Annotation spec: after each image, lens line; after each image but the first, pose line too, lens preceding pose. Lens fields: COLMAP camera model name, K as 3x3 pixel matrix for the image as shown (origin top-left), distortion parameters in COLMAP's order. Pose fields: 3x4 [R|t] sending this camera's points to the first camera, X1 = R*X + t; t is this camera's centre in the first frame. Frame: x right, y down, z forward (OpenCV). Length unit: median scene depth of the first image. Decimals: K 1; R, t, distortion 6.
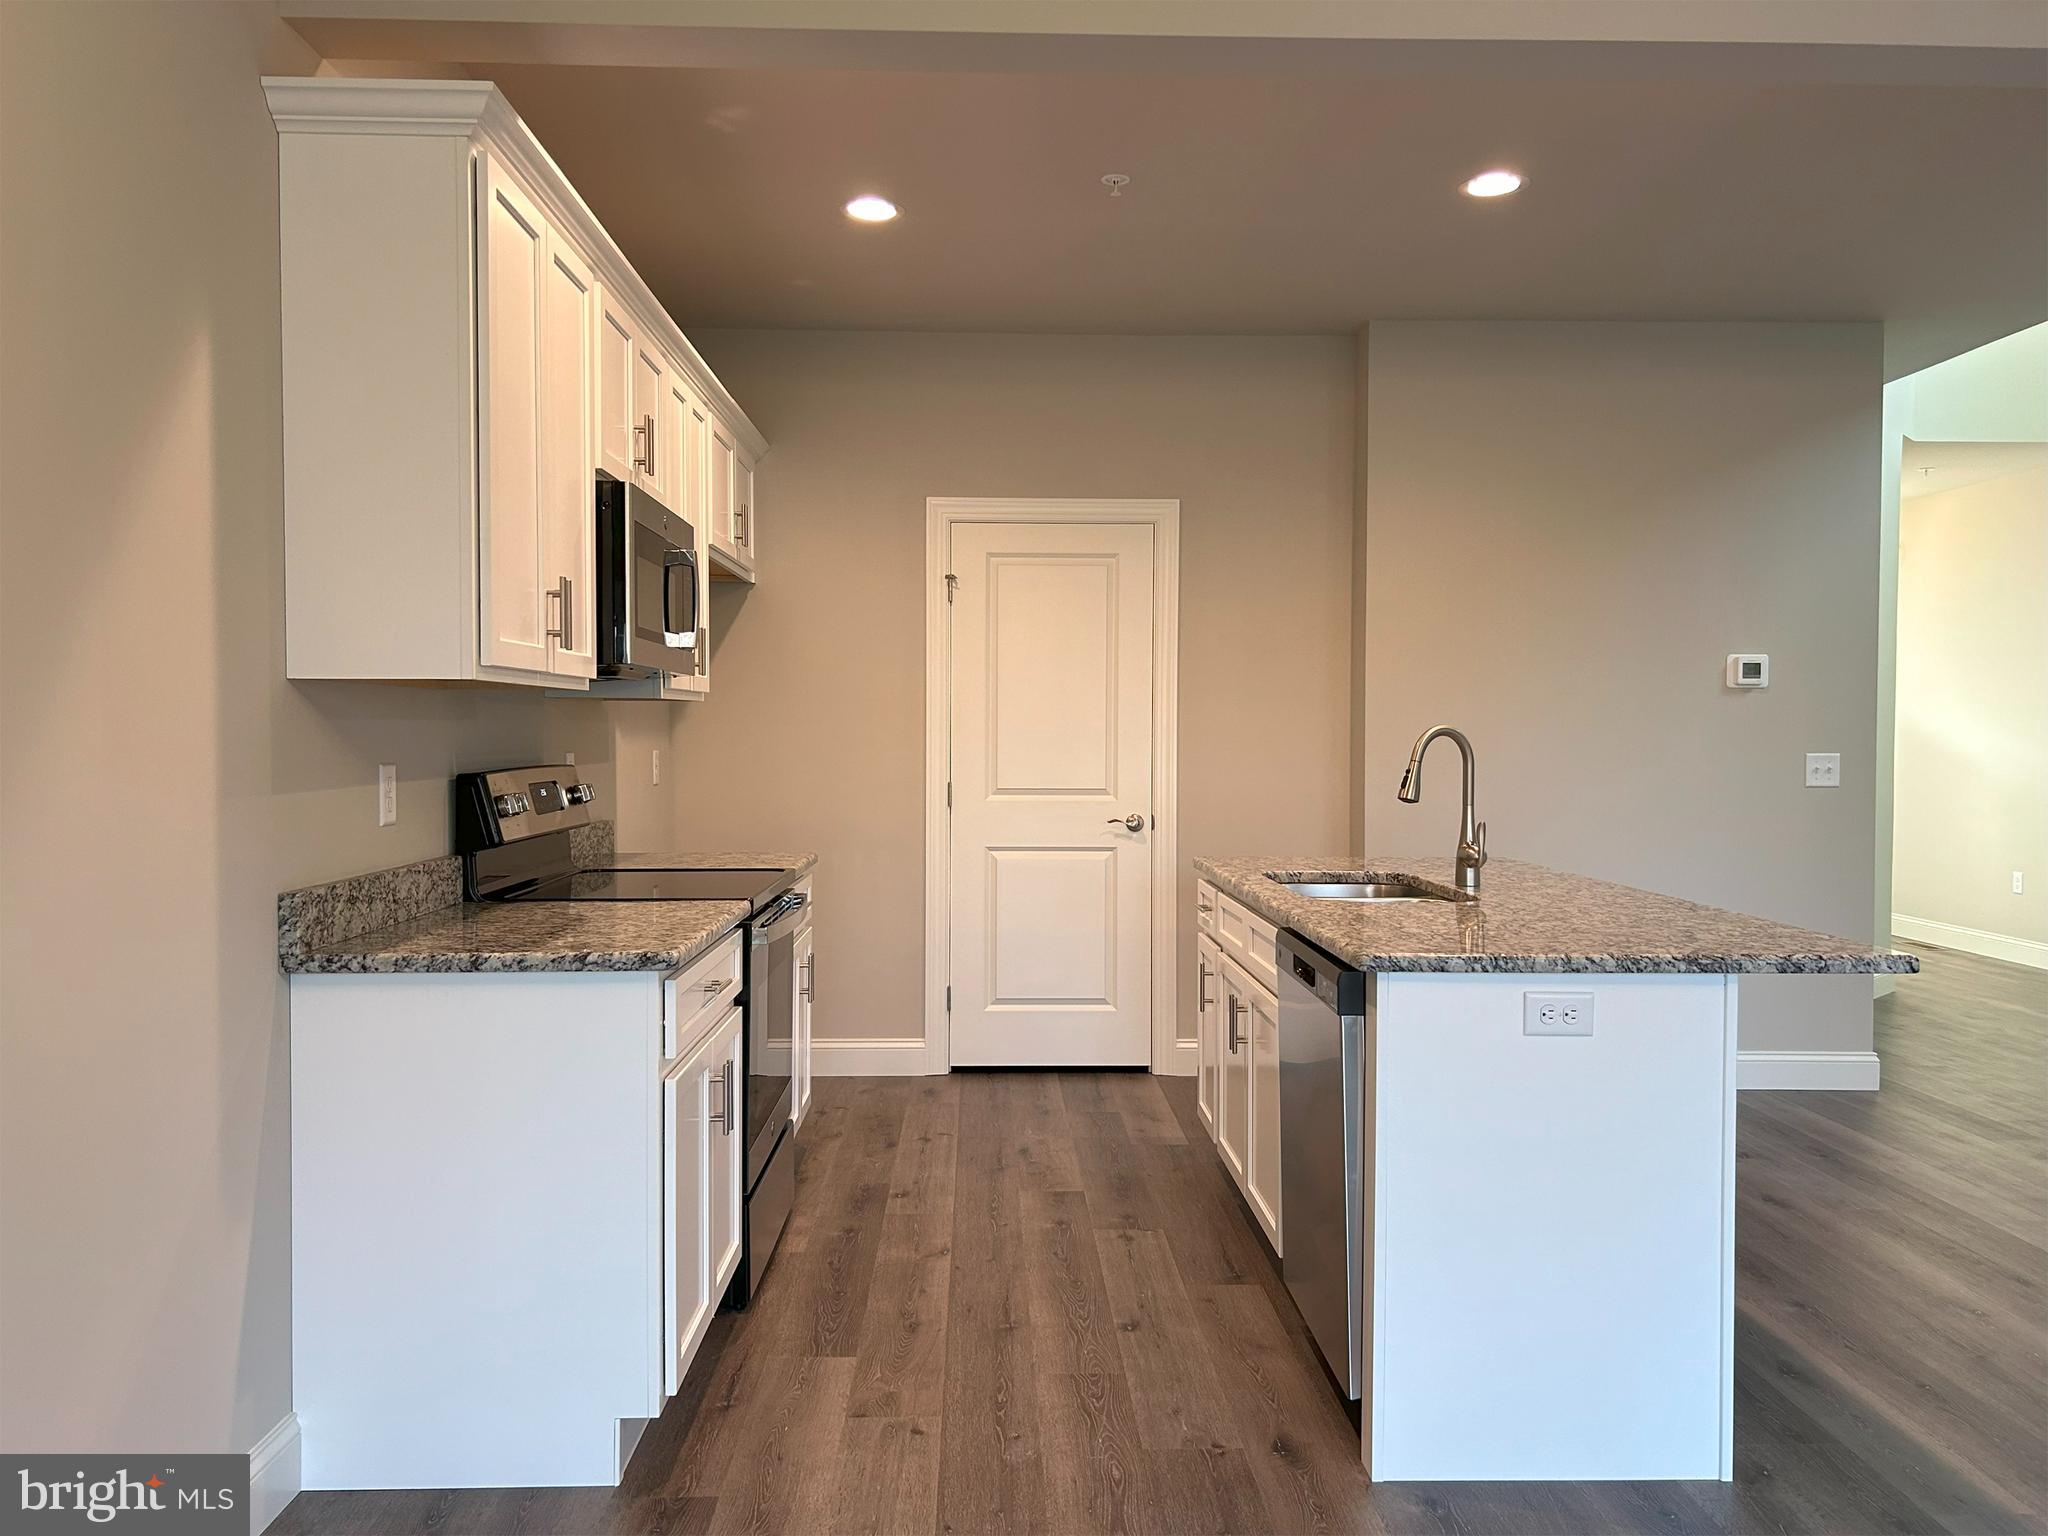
lens RADIAL K [[1591.2, 0, 1049.2], [0, 1591.2, 779.4], [0, 0, 1]] dist [0.043041, 0.004995]
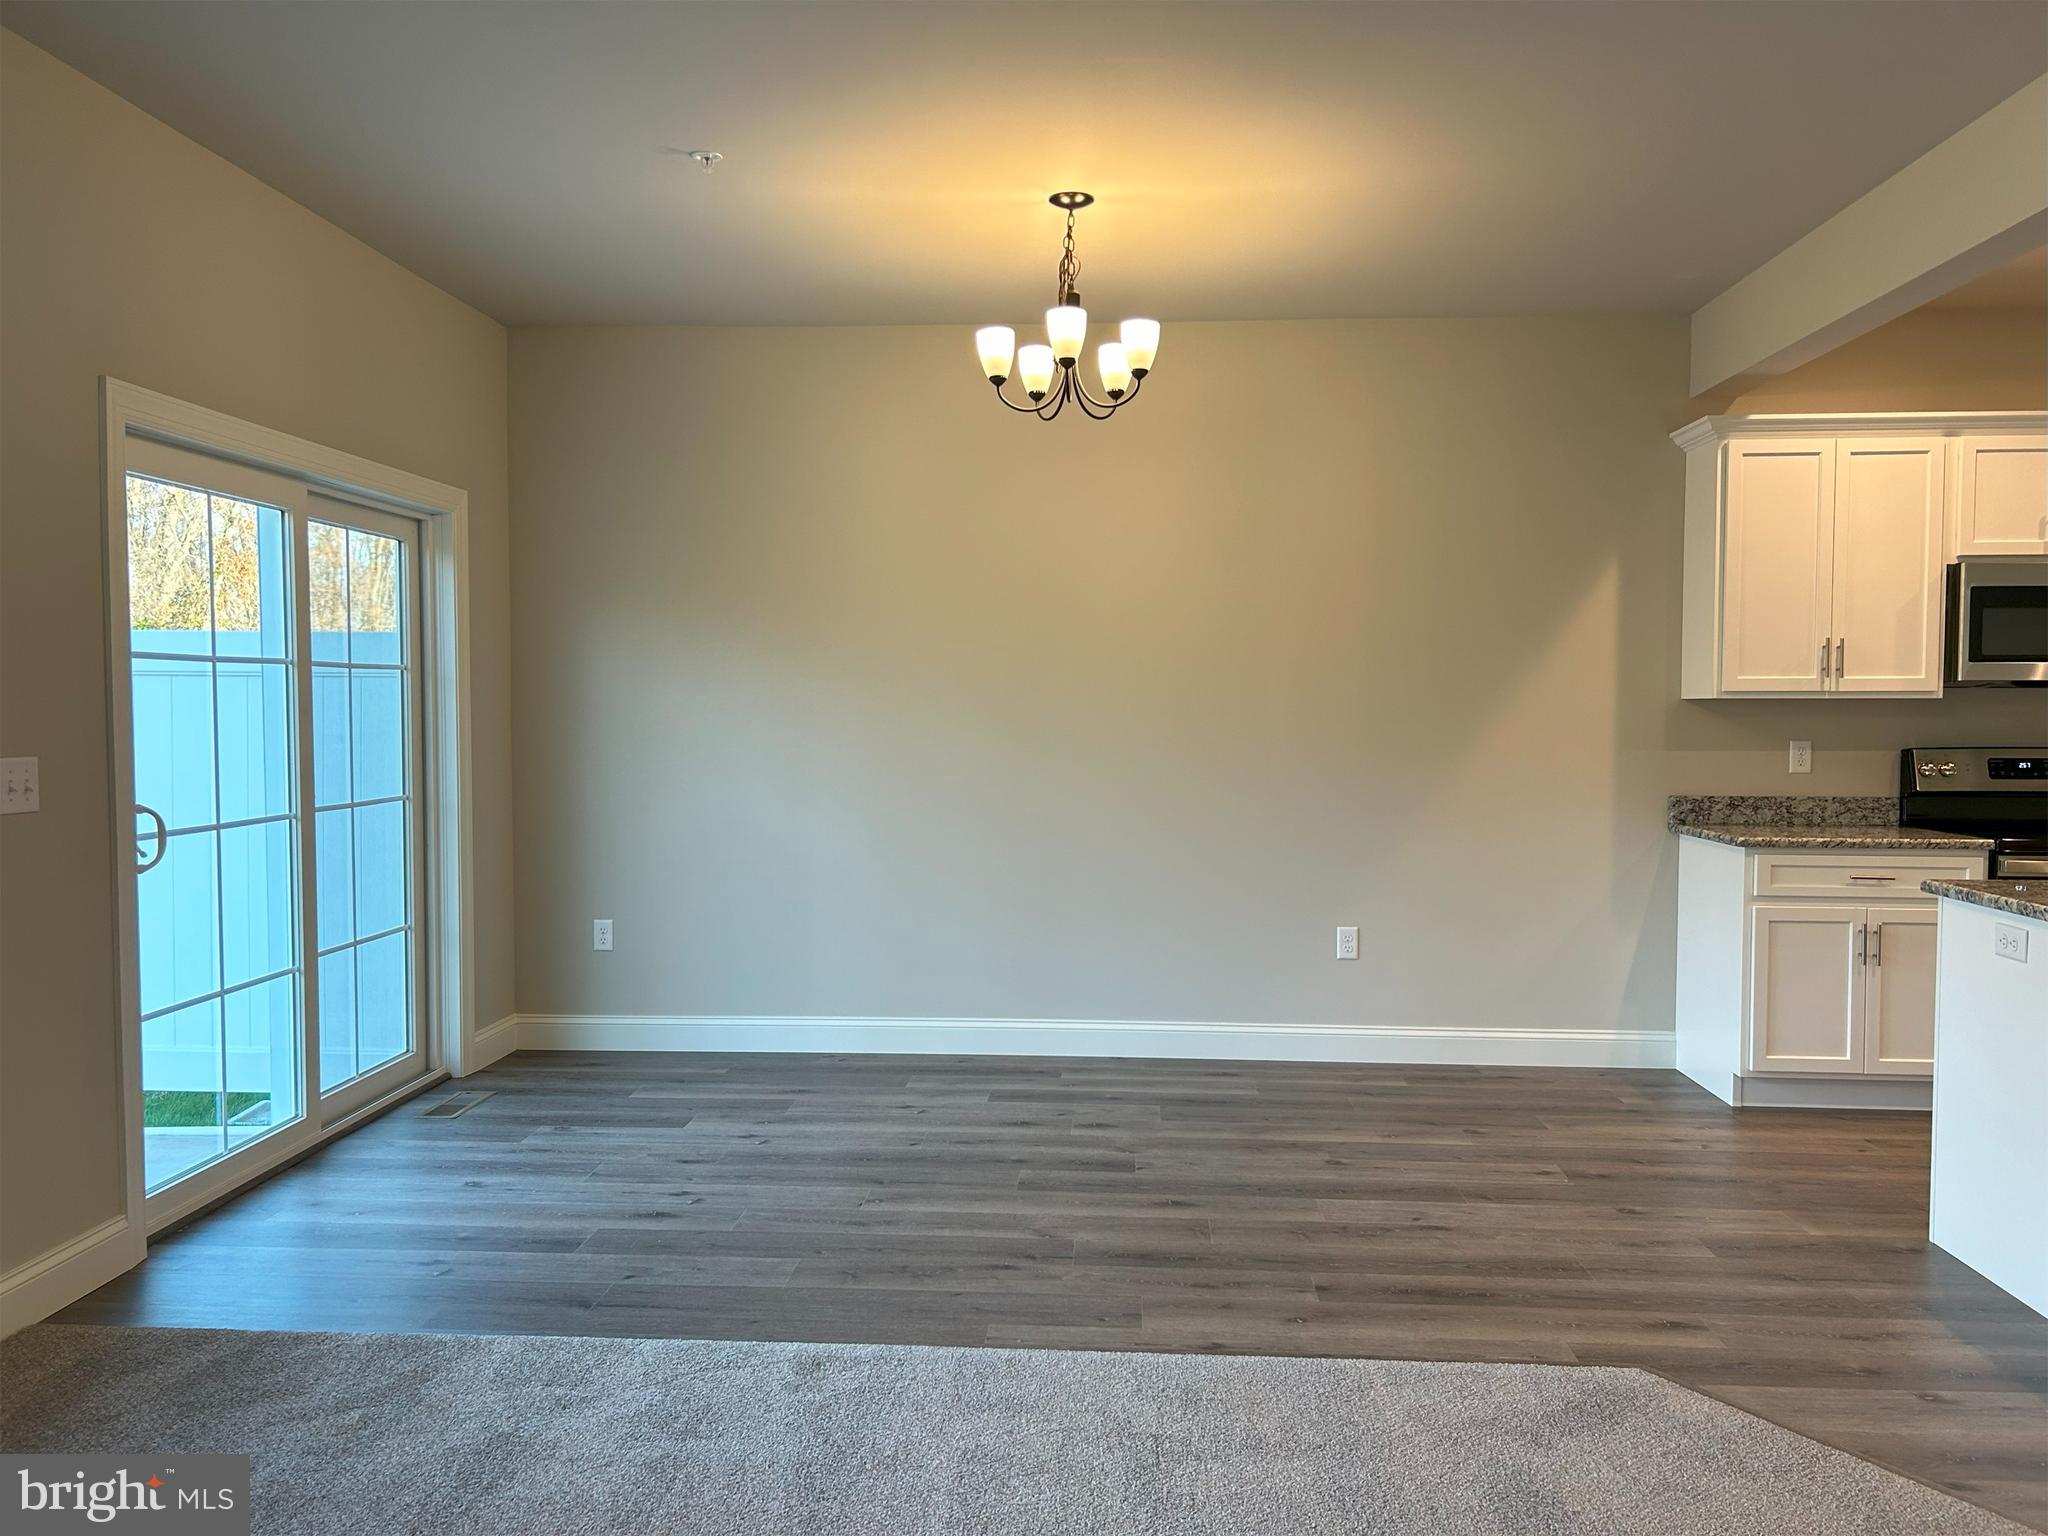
lens RADIAL K [[1591.2, 0, 1049.2], [0, 1591.2, 779.4], [0, 0, 1]] dist [0.043041, 0.004995]
pose [[-0.069480, 0.036549, -0.996914, 1.430320], [-0.032976, 0.998698, 0.038913, -0.008402], [0.997038, 0.035578, -0.068184, 0.239346]]
